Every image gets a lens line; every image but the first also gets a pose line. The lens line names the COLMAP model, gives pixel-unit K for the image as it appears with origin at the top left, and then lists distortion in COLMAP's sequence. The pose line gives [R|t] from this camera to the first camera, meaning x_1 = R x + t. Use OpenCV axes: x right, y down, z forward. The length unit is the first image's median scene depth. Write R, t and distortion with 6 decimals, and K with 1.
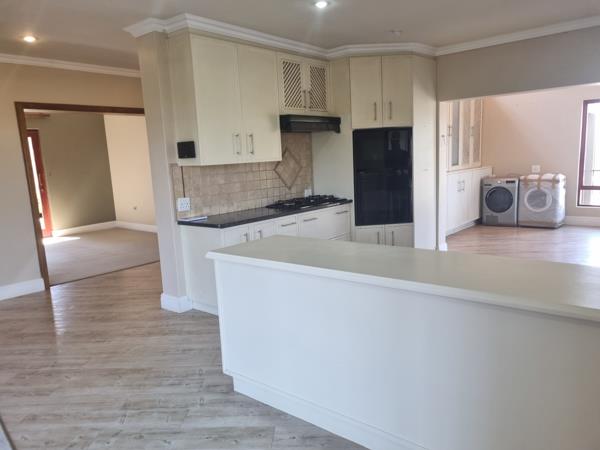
lens RADIAL K [[451.6, 0, 300.4], [0, 451.6, 228.3], [0, 0, 1]] dist [0.016276, -0.000702]
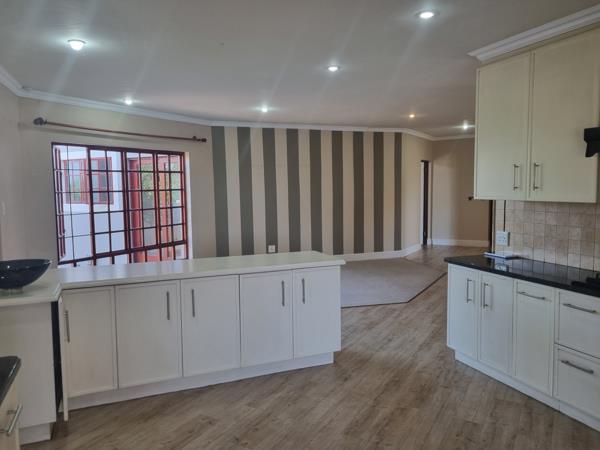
lens RADIAL K [[451.6, 0, 301.1], [0, 451.6, 223.2], [0, 0, 1]] dist [0.016276, -0.000702]
pose [[-0.466994, 0.131453, -0.874435, 0.758444], [-0.103231, 0.974022, 0.201554, -0.228859], [0.878214, 0.184394, -0.441292, 1.033350]]
